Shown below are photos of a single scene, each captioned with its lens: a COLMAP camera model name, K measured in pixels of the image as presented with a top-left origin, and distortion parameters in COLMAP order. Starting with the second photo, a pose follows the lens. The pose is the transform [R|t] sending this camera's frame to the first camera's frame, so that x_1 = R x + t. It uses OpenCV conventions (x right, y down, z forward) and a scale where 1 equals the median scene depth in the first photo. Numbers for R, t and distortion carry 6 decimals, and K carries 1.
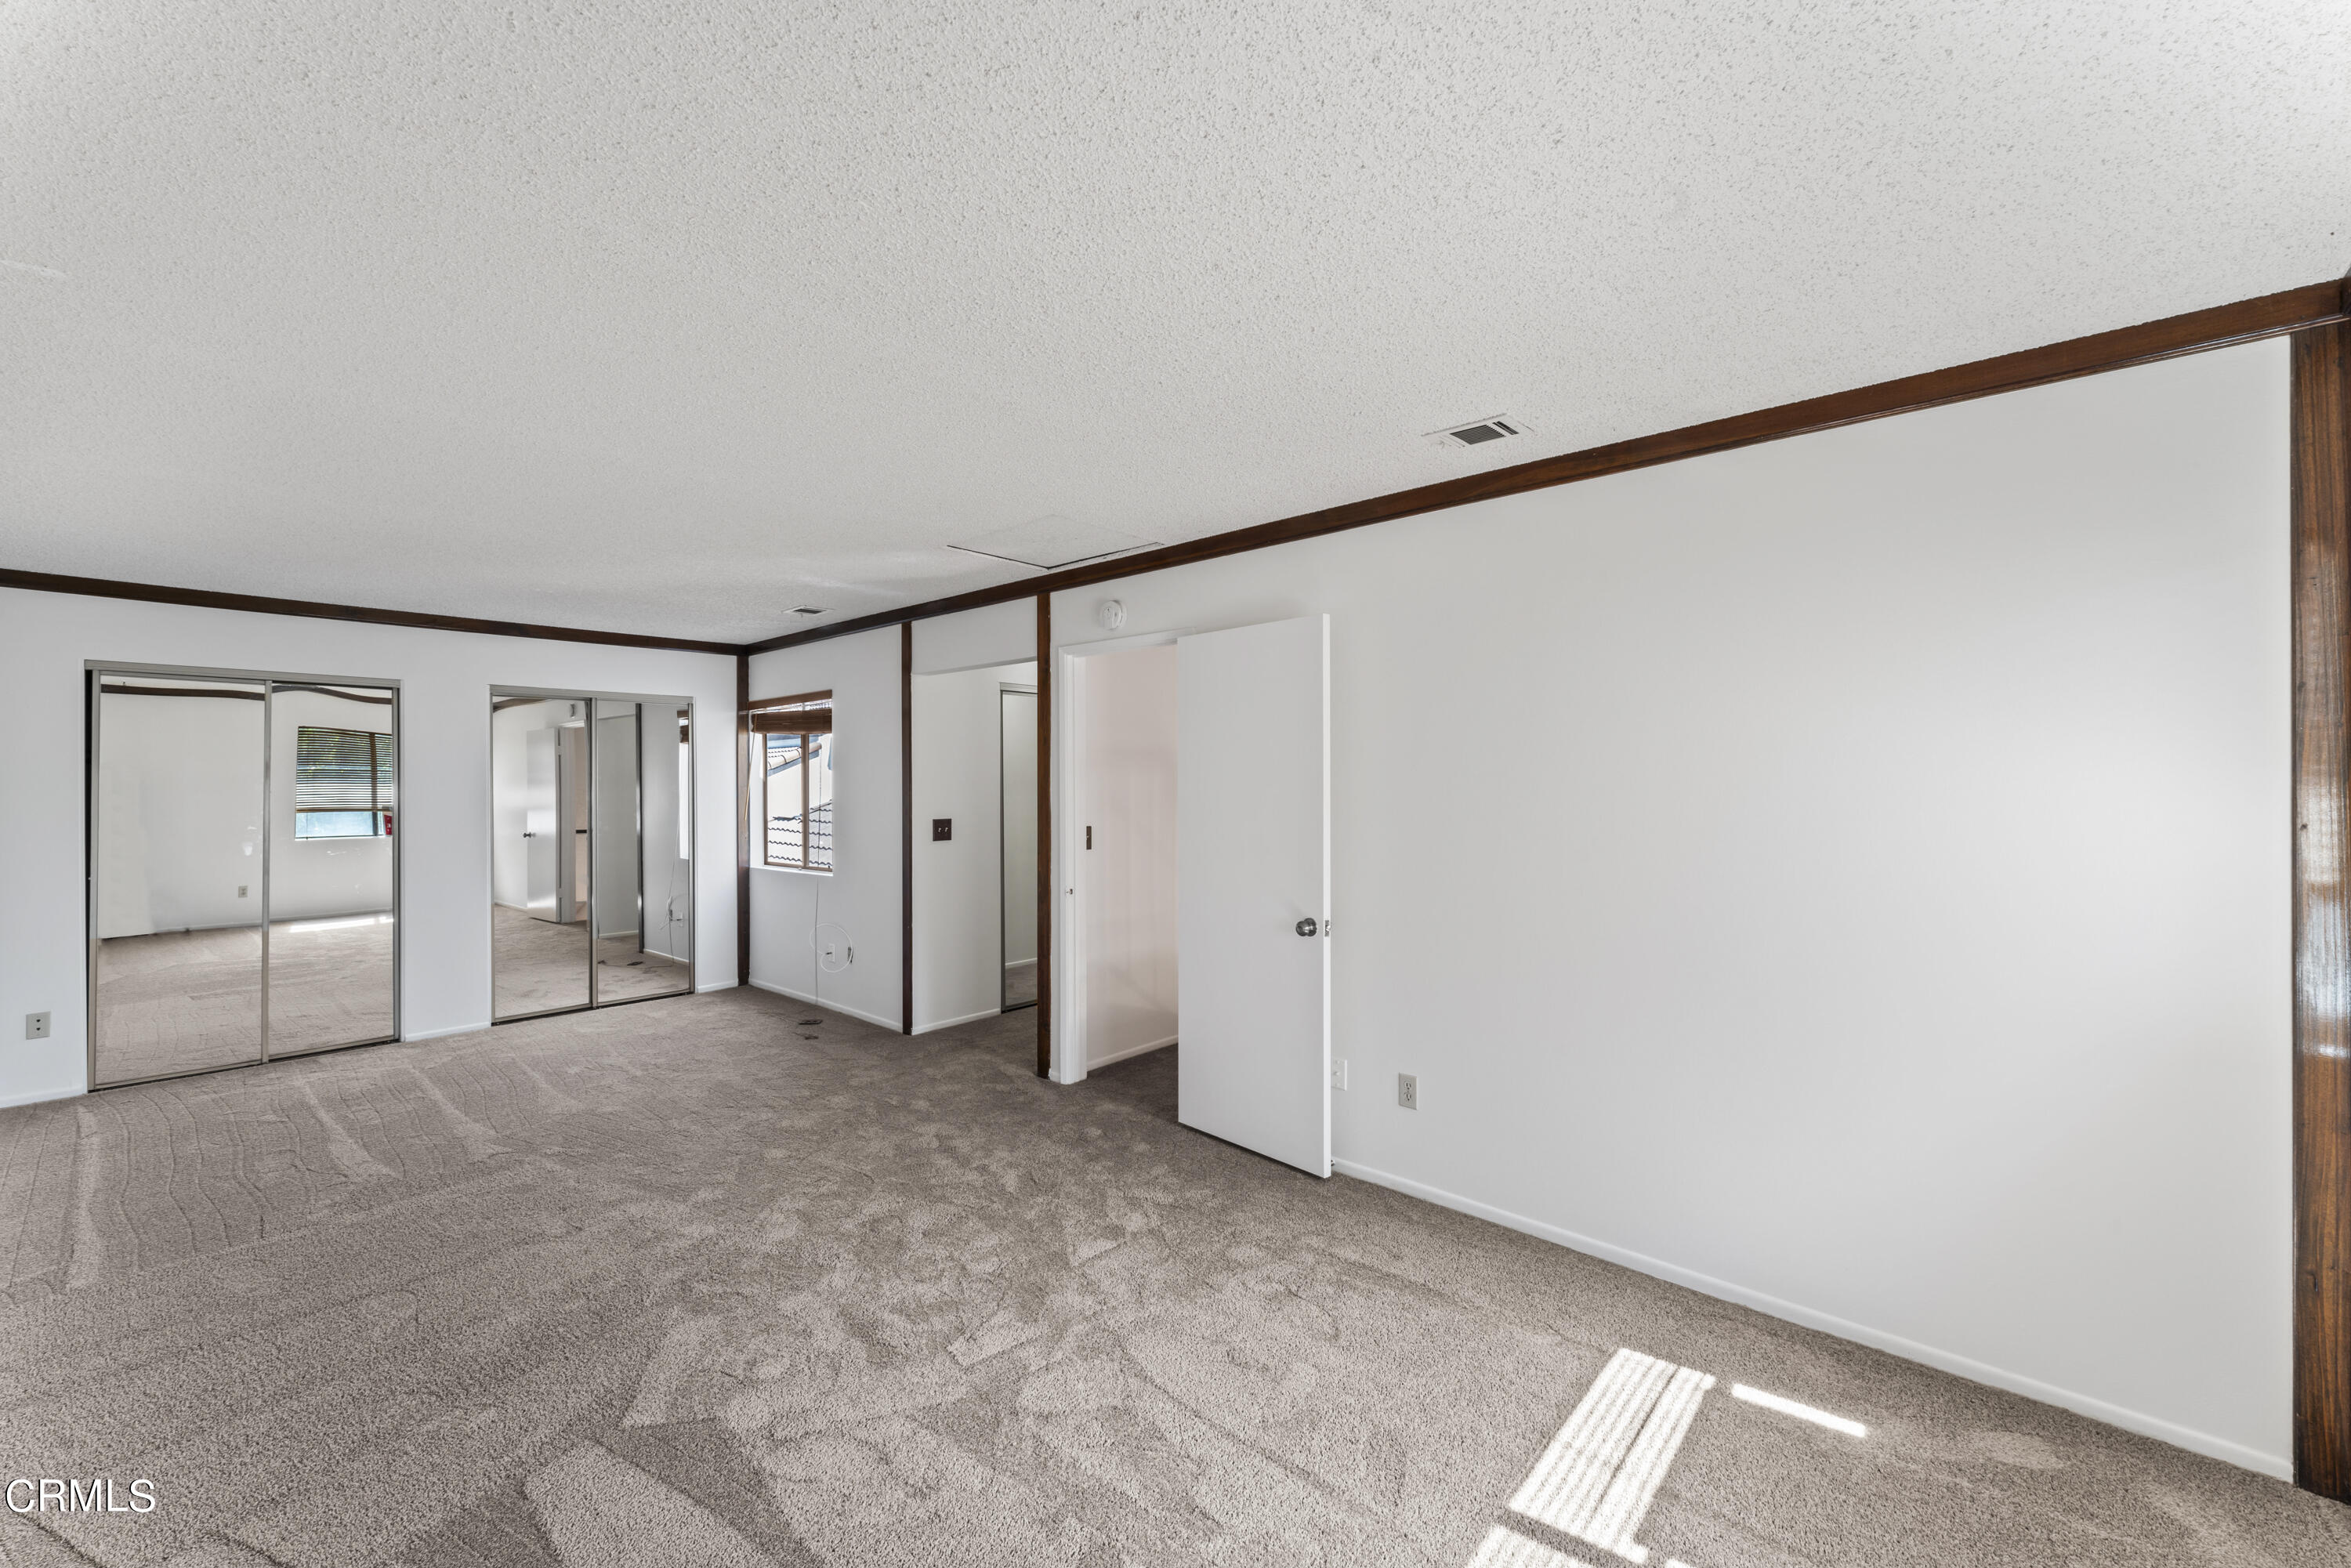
lens RADIAL K [[938.9, 0, 1167.0], [0, 938.9, 790.9], [0, 0, 1]] dist [0.000145, 0.000277]
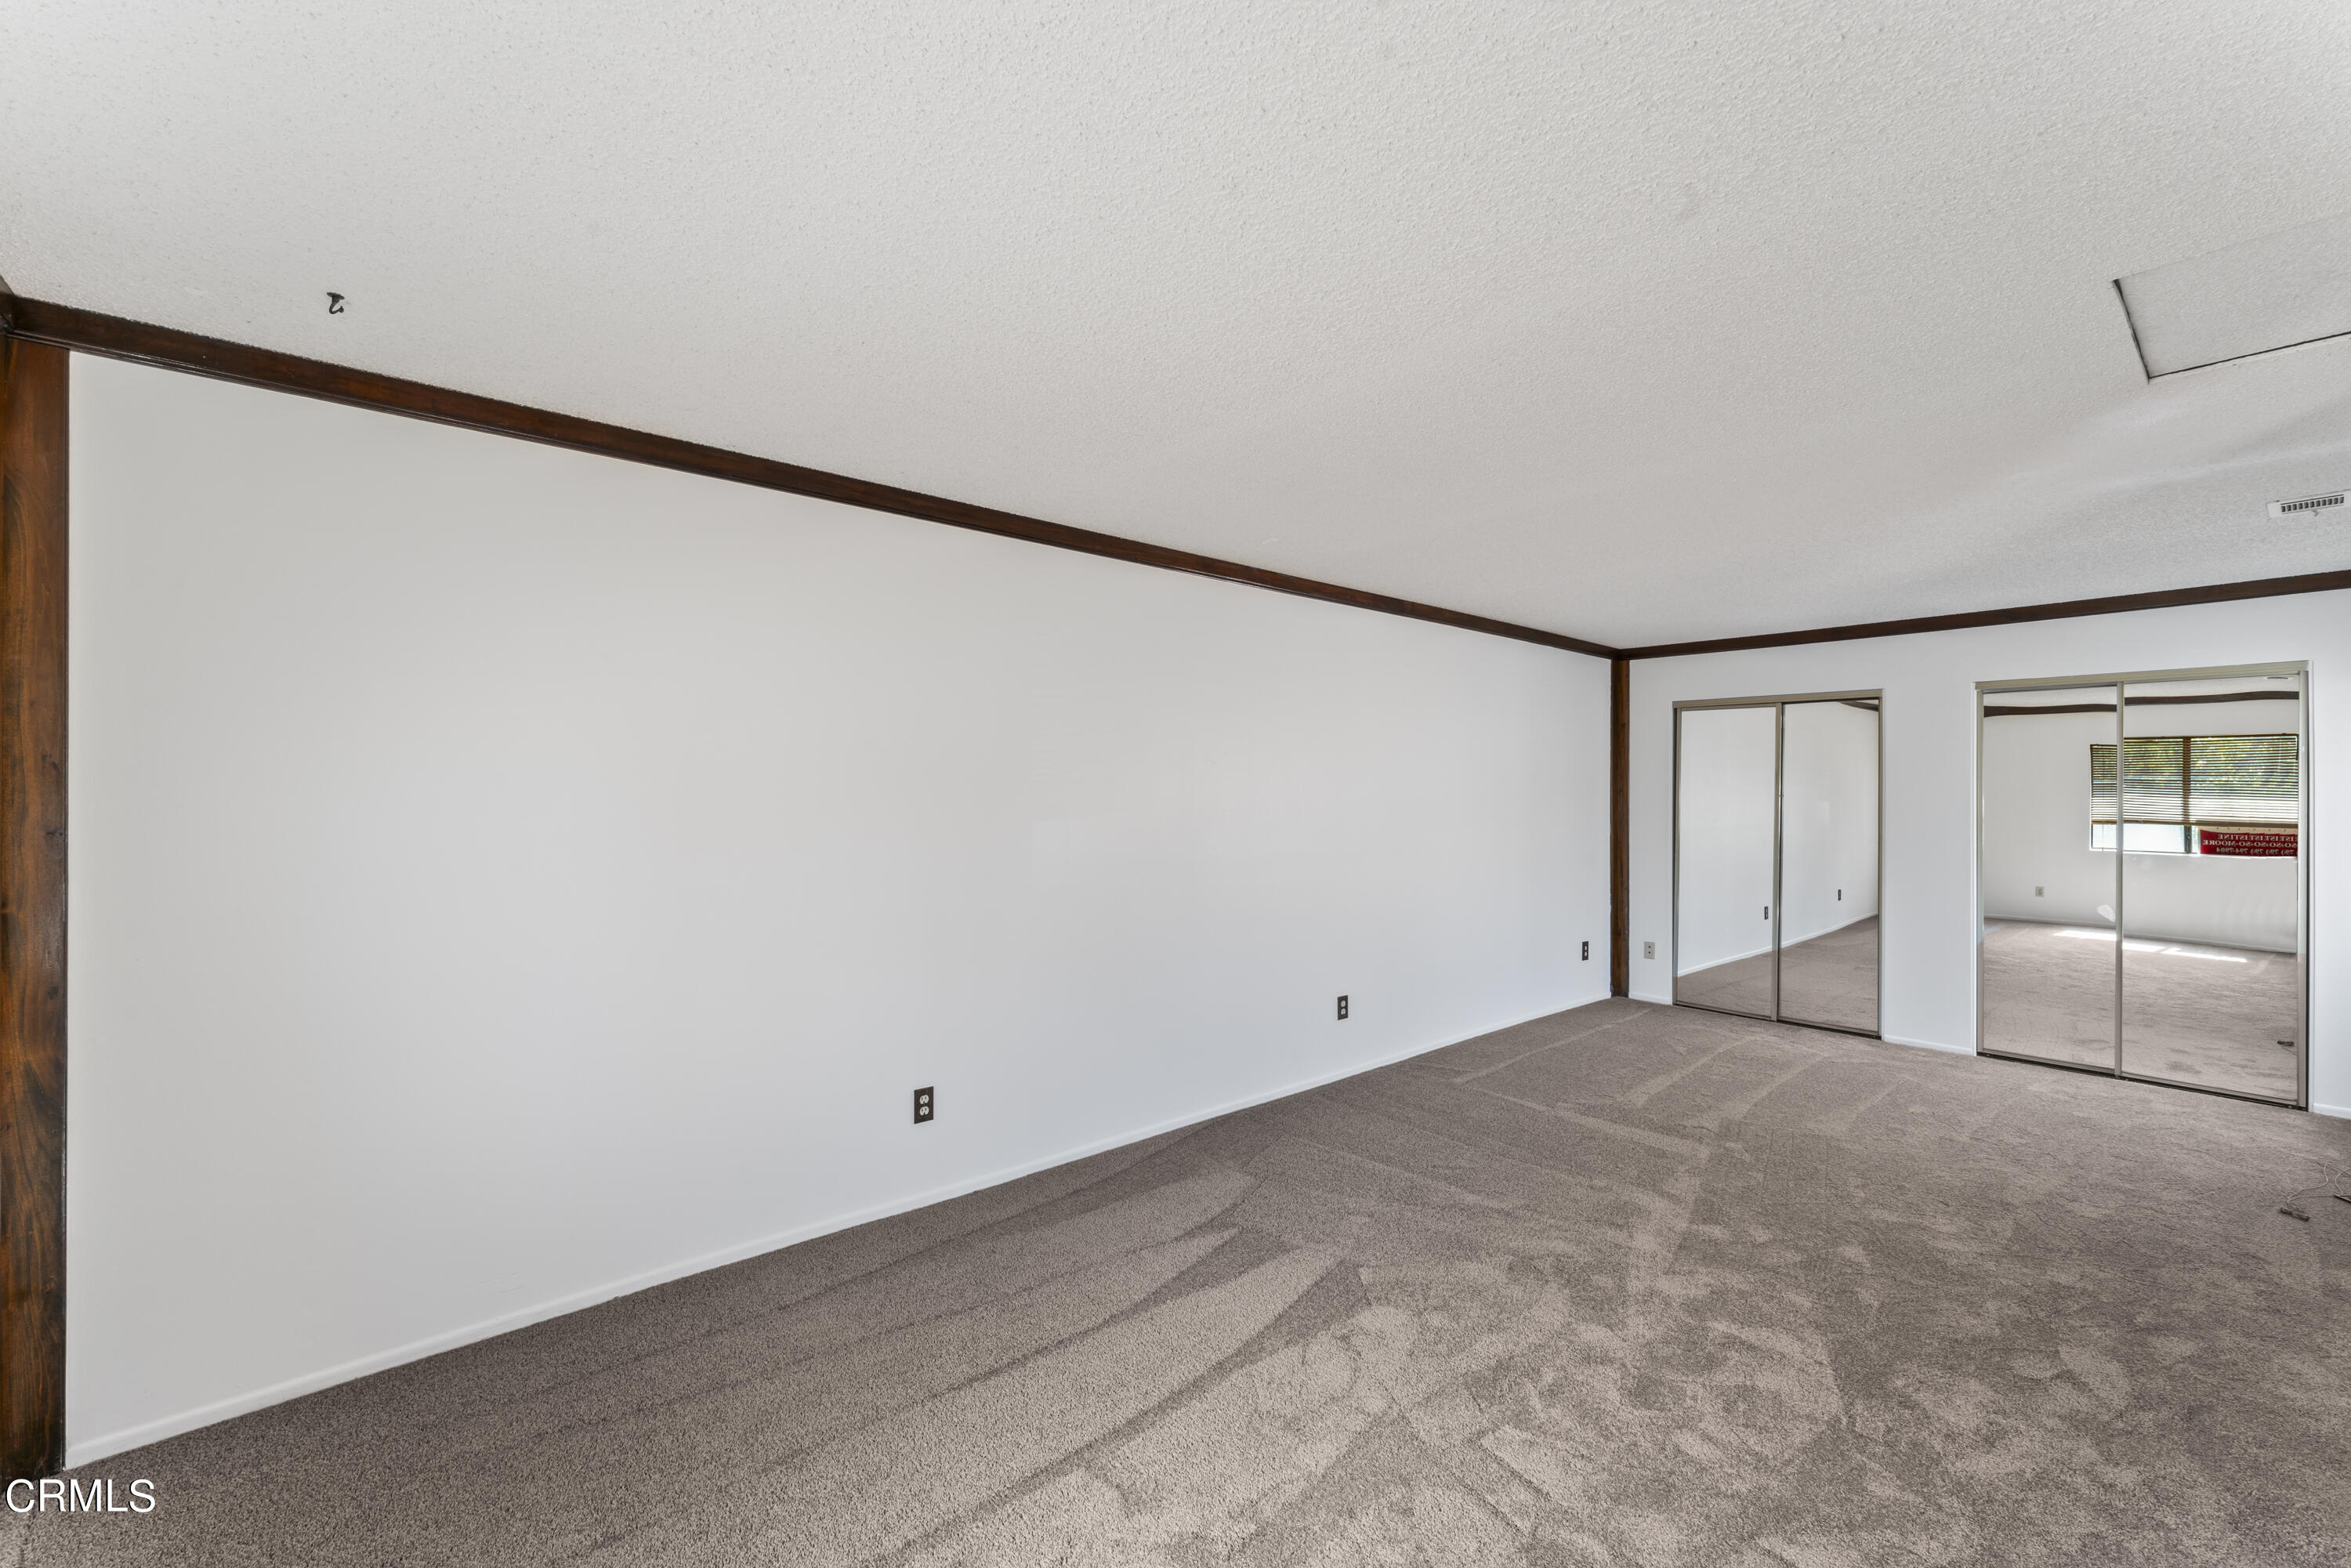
lens RADIAL K [[943.7, 0, 1175.5], [0, 943.7, 784.0], [0, 0, 1]] dist [-0.018879, 0.000154]
pose [[-0.132861, -0.000028, -0.991135, 0.407183], [-0.018178, 0.999832, 0.002409, -0.005260], [0.990968, 0.018337, -0.132839, 0.476990]]
